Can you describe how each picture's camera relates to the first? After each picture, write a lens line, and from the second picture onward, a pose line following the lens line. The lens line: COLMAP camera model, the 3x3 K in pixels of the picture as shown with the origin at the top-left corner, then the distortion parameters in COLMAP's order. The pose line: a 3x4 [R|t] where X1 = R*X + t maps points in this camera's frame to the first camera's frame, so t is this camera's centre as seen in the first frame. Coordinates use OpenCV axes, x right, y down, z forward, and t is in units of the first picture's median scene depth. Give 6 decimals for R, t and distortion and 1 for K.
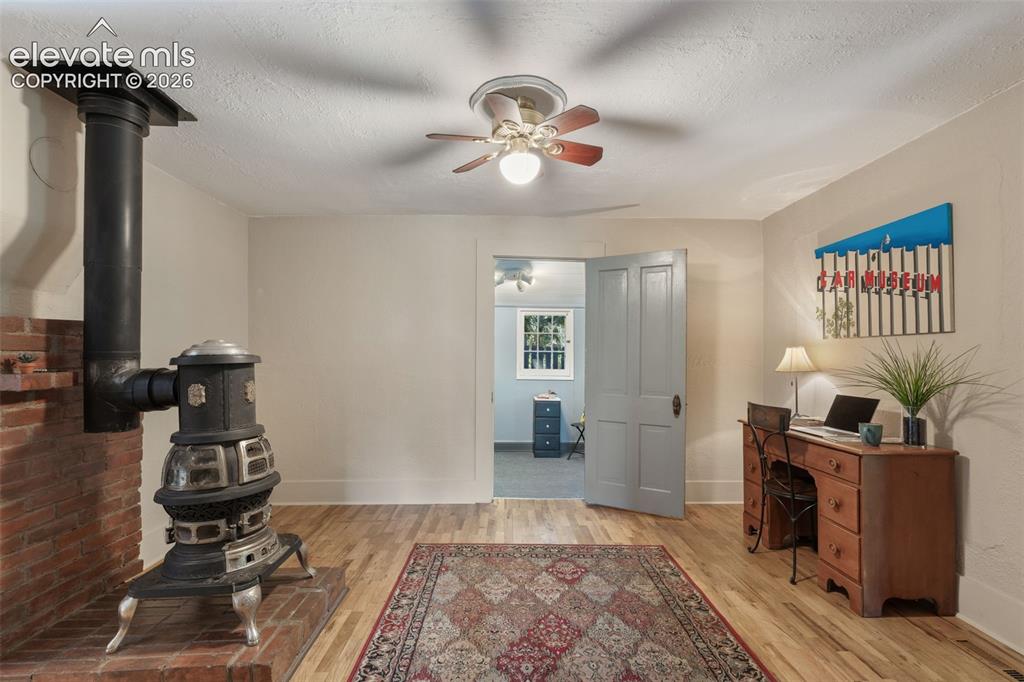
lens RADIAL K [[452.2, 0, 510.1], [0, 452.2, 353.6], [0, 0, 1]] dist [-0.011370, -0.000172]
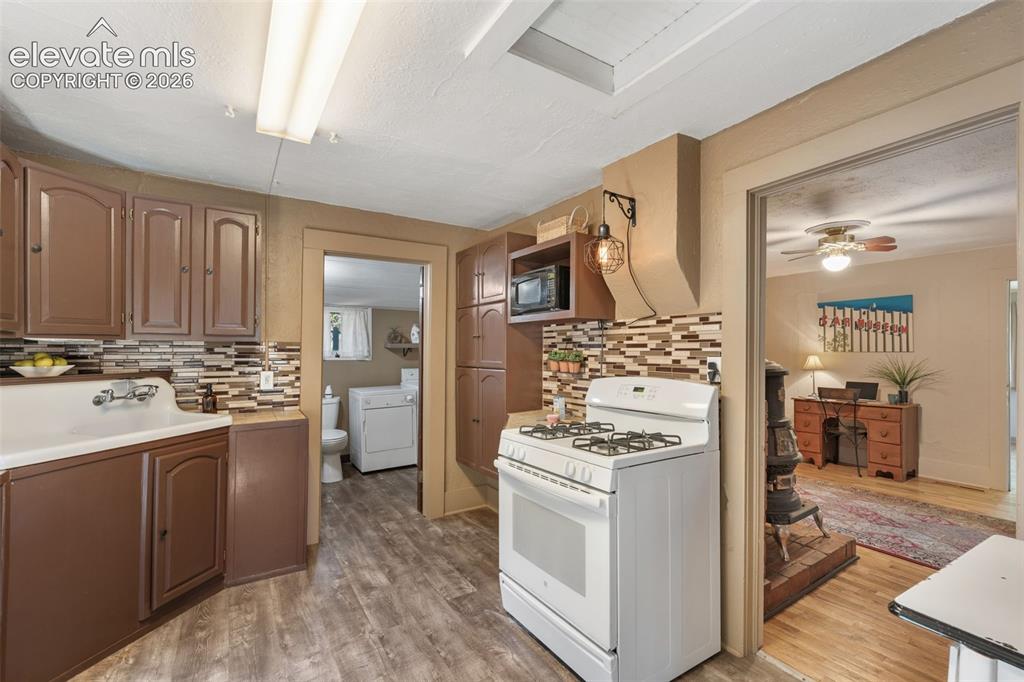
lens RADIAL K [[452.2, 0, 508.8], [0, 452.2, 349.8], [0, 0, 1]] dist [-0.011370, -0.000172]
pose [[0.855471, 0.001254, 0.517850, -1.686220], [-0.002838, 0.999993, 0.002266, -0.051309], [-0.517844, -0.003408, 0.855468, 0.106057]]
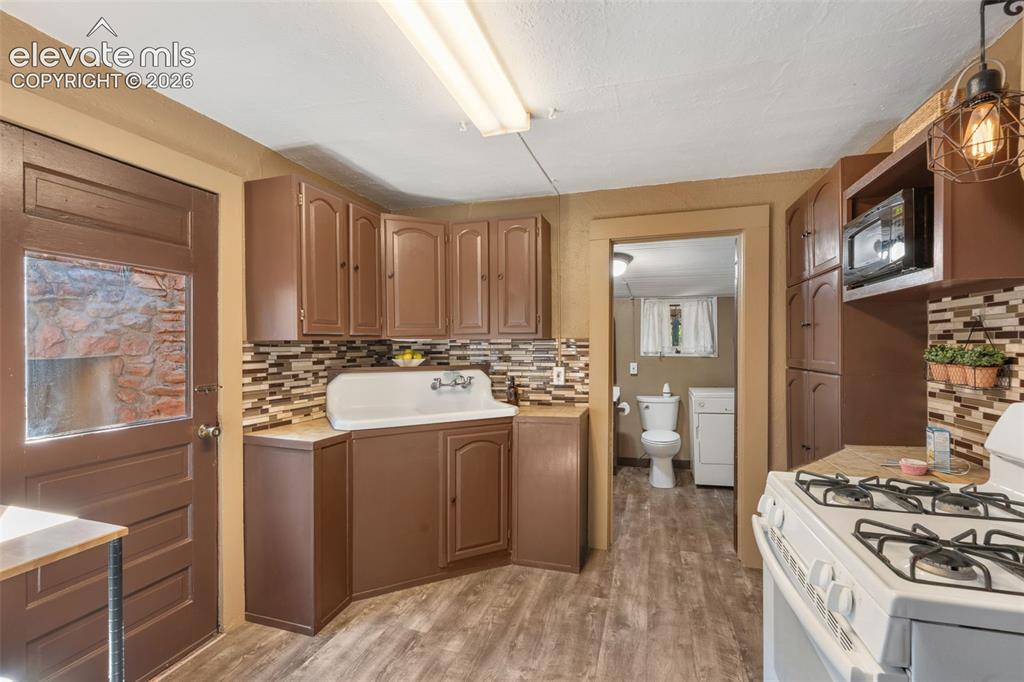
lens RADIAL K [[452.2, 0, 505.9], [0, 452.2, 346.1], [0, 0, 1]] dist [-0.011370, -0.000172]
pose [[0.948418, -0.006522, -0.316956, -1.357964], [0.007866, 0.999965, 0.002962, -0.051505], [0.316925, -0.005302, 0.948436, 0.244517]]
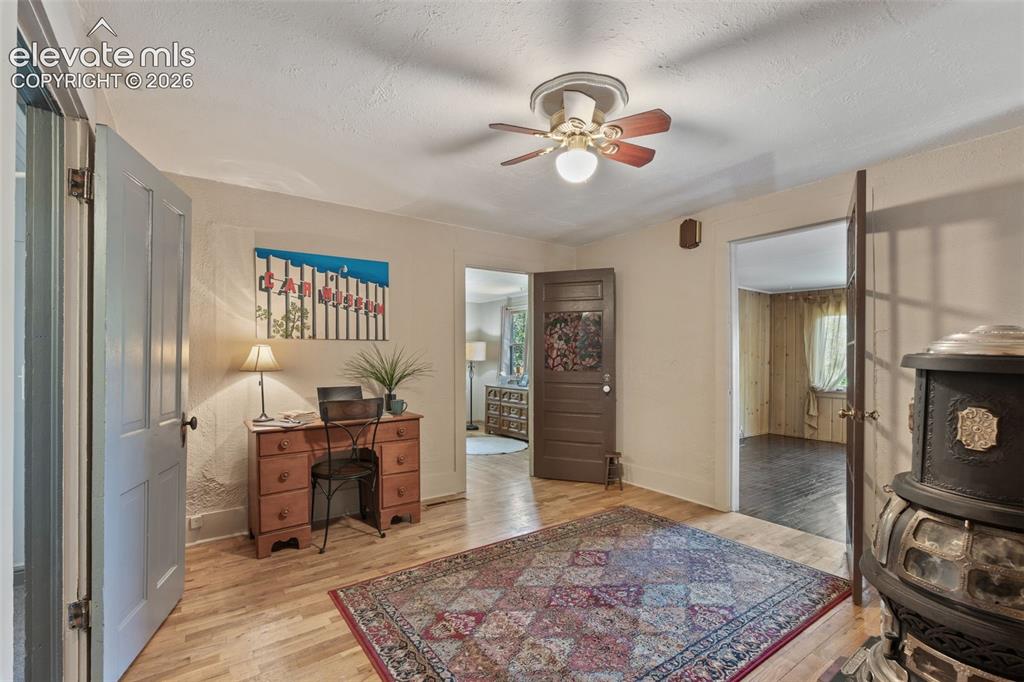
lens RADIAL K [[452.2, 0, 516.7], [0, 452.2, 357.3], [0, 0, 1]] dist [-0.011370, -0.000172]
pose [[-0.571983, -0.005764, 0.820245, -0.589534], [-0.006098, 0.999978, 0.002775, 0.006730], [-0.820243, -0.003415, -0.572005, 1.375132]]
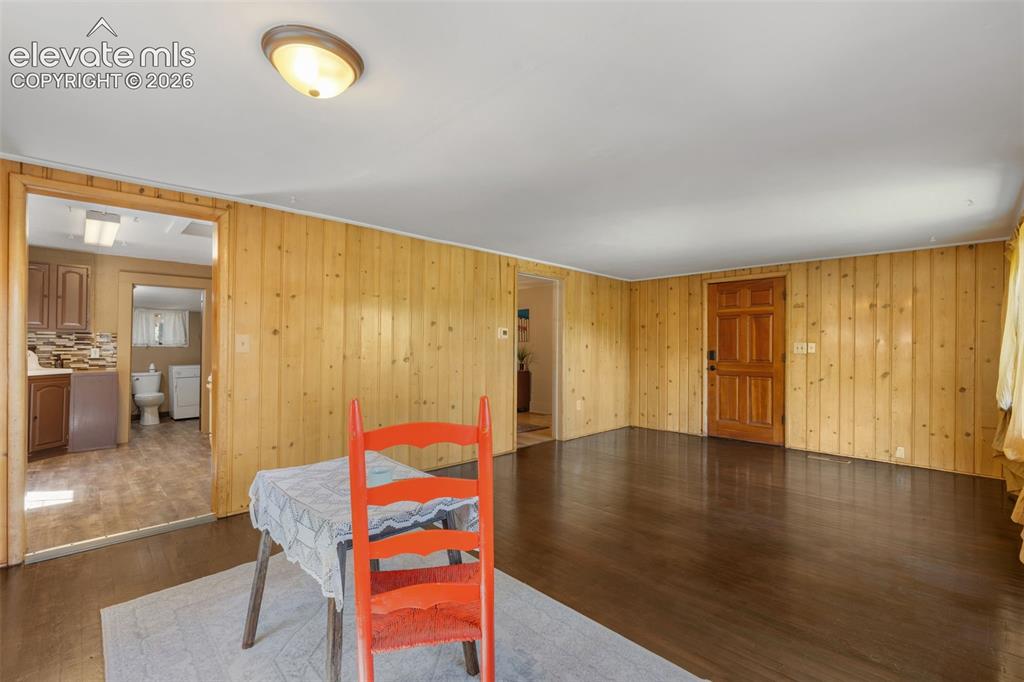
lens RADIAL K [[452.2, 0, 521.1], [0, 452.2, 344.9], [0, 0, 1]] dist [-0.011370, -0.000172]
pose [[0.717939, 0.003810, 0.696095, -1.643875], [-0.003181, 0.999993, -0.002192, -0.007577], [-0.696098, -0.000641, 0.717946, -1.627377]]
